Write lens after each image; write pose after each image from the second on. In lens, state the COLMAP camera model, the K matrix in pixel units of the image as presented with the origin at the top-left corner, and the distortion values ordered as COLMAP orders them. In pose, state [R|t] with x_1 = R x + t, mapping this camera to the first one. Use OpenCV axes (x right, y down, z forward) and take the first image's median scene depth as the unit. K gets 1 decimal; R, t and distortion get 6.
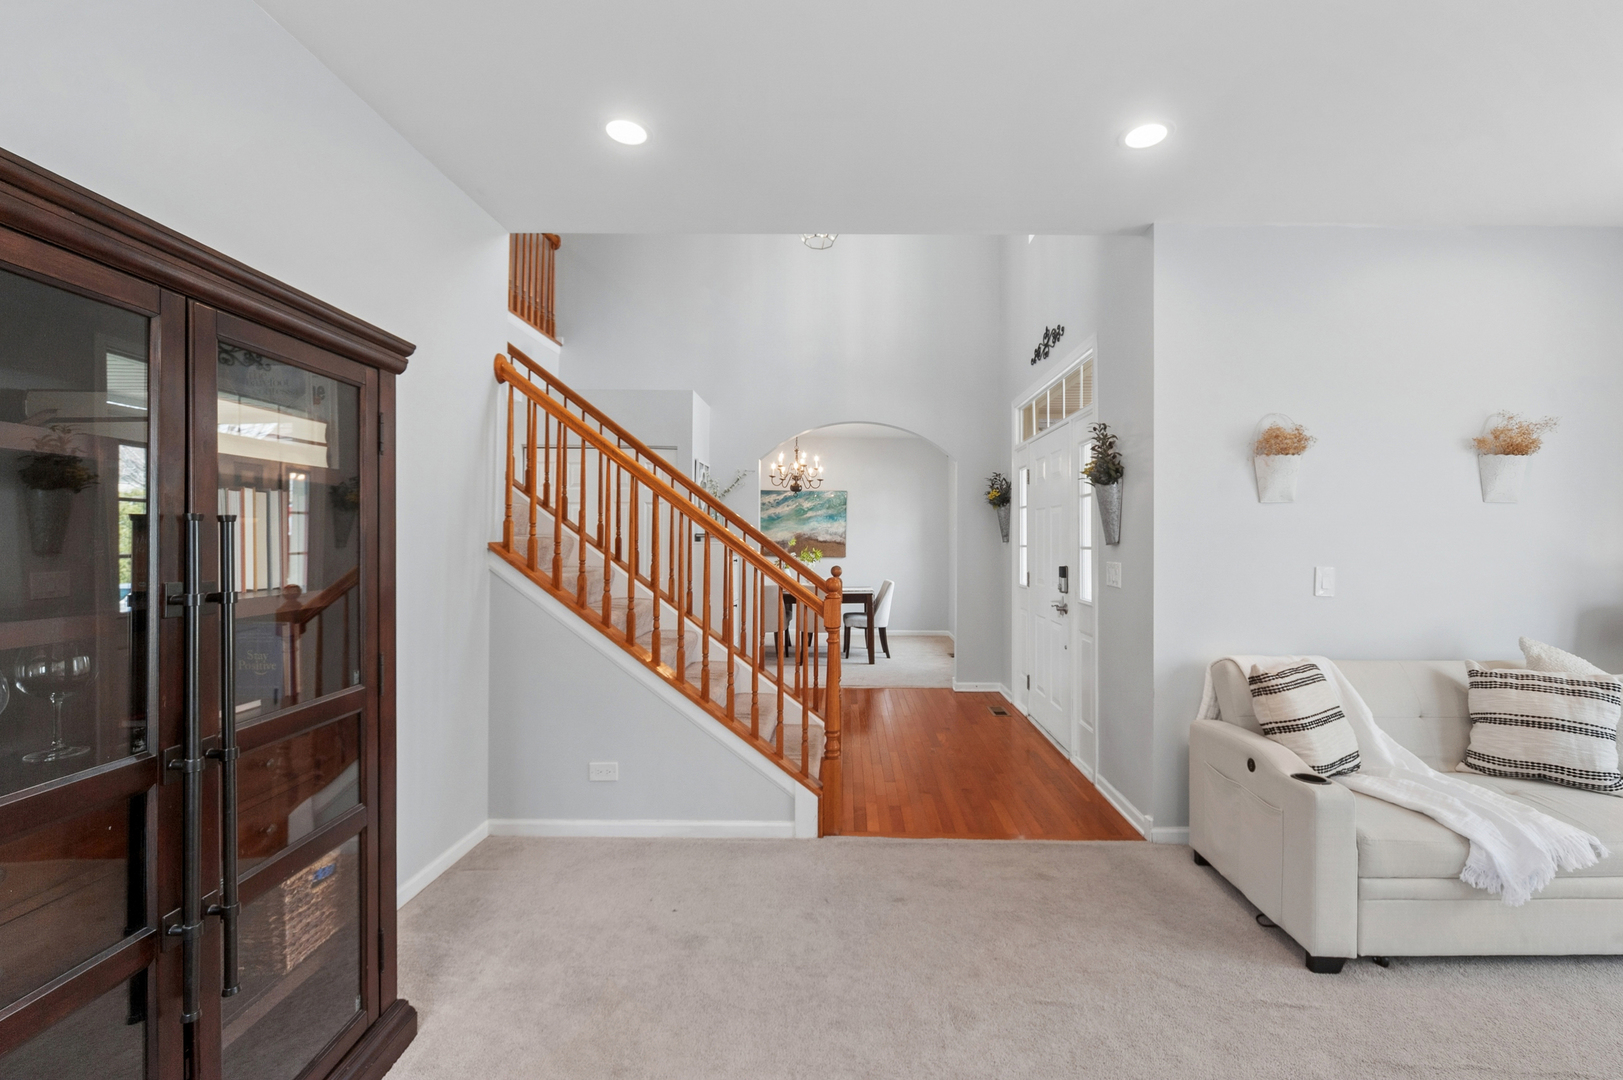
lens RADIAL K [[694.8, 0, 820.6], [0, 694.8, 542.4], [0, 0, 1]] dist [-0.001586, -0.000010]
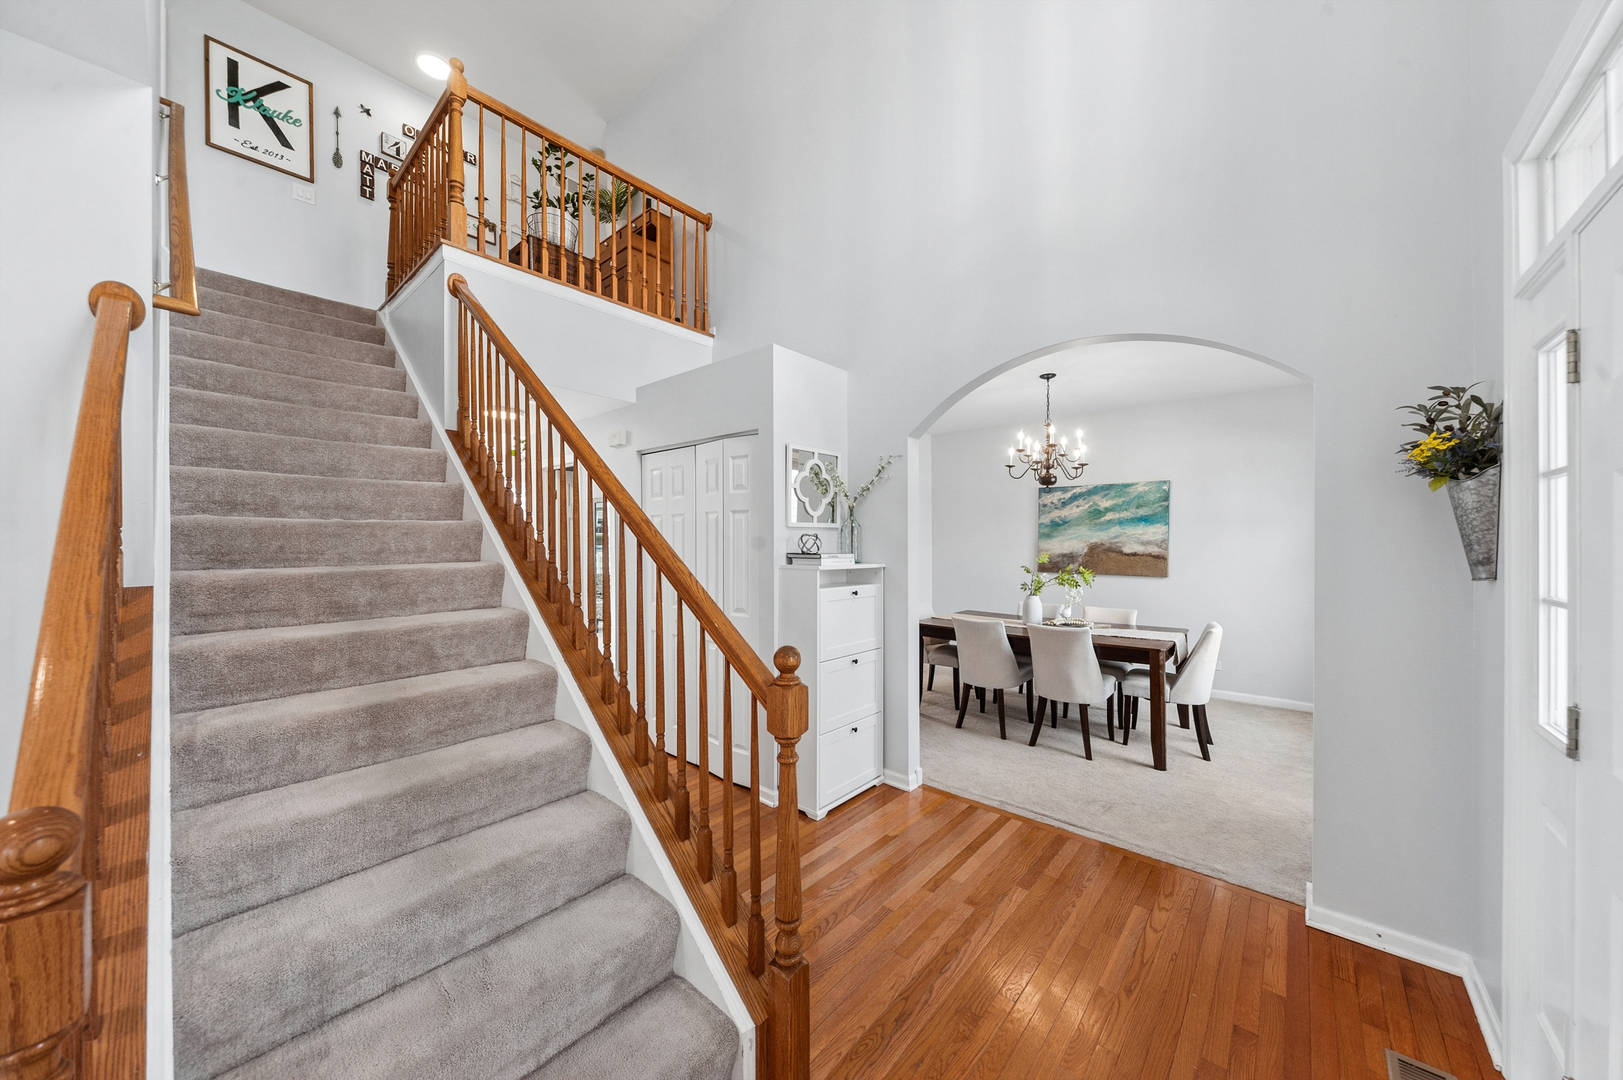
lens RADIAL K [[553.7, 0, 808.3], [0, 553.7, 543.7], [0, 0, 1]] dist [-0.015404, -0.000685]
pose [[0.765246, -0.006467, -0.643705, 0.170610], [0.006356, 0.999977, -0.002490, -0.018717], [0.643706, -0.002186, 0.765270, 0.539584]]
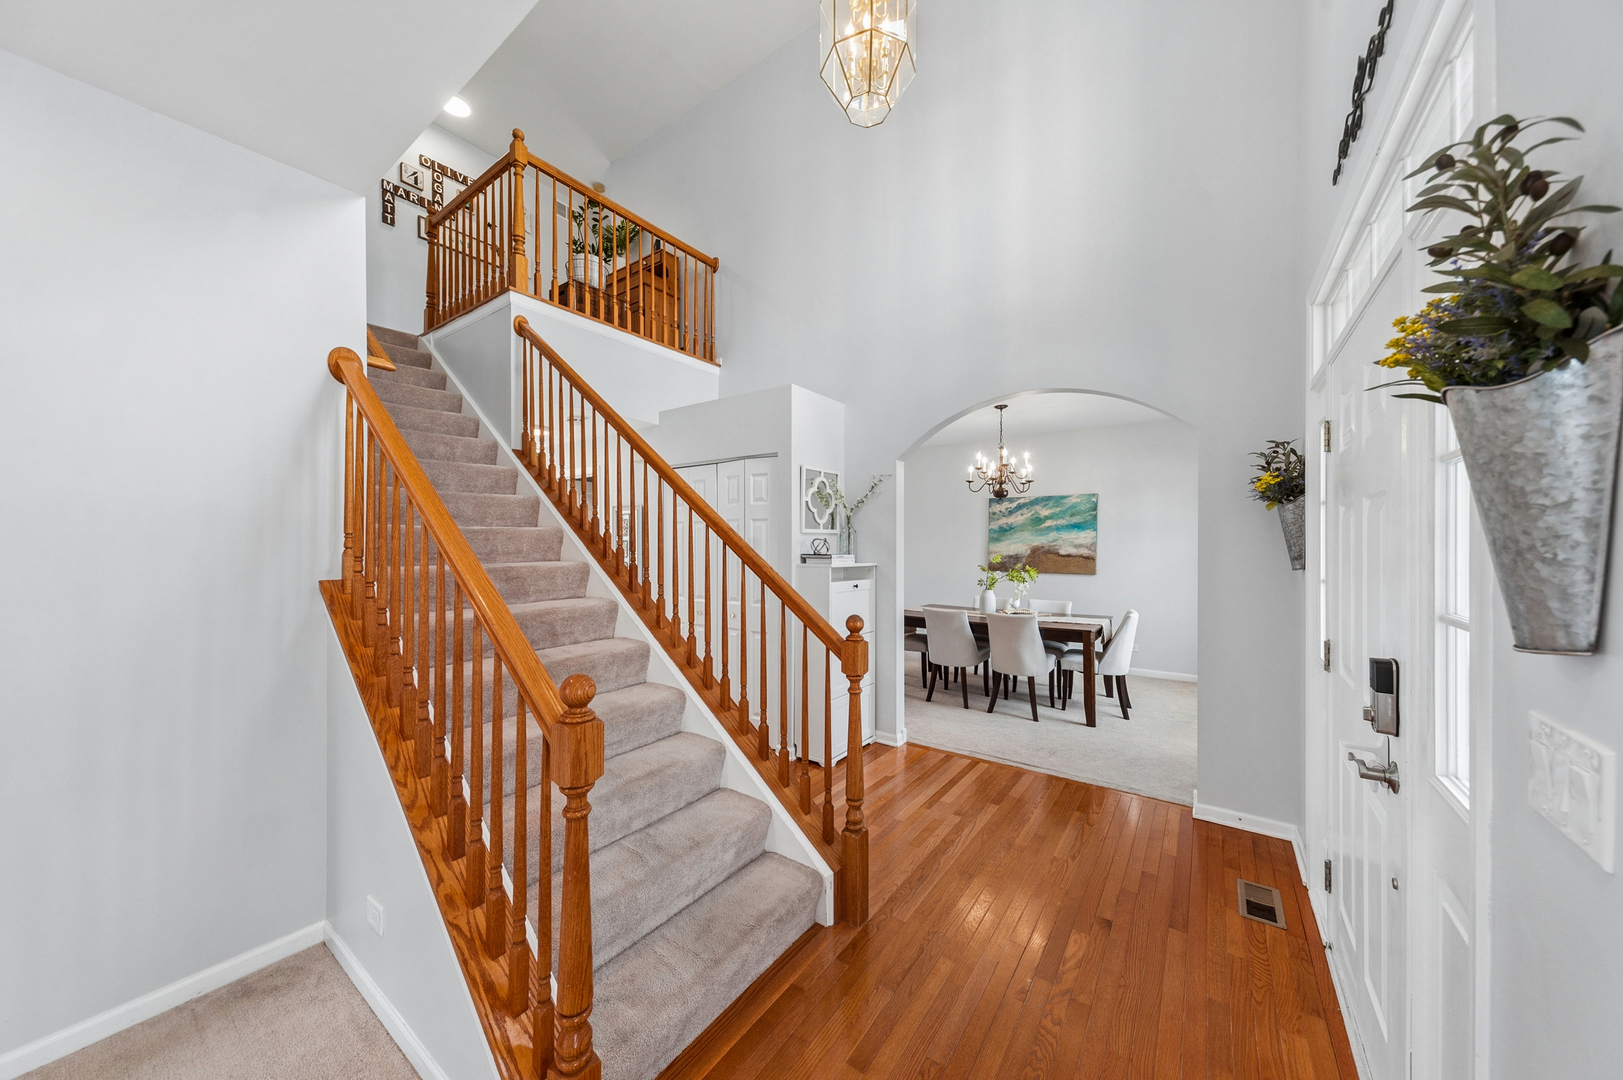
lens RADIAL K [[553.7, 0, 798.3], [0, 553.7, 548.8], [0, 0, 1]] dist [-0.015404, -0.000685]
pose [[0.817664, -0.004874, -0.575674, 0.183353], [0.006437, 0.999979, 0.000676, -0.017861], [0.575659, -0.004259, 0.817679, 0.412991]]
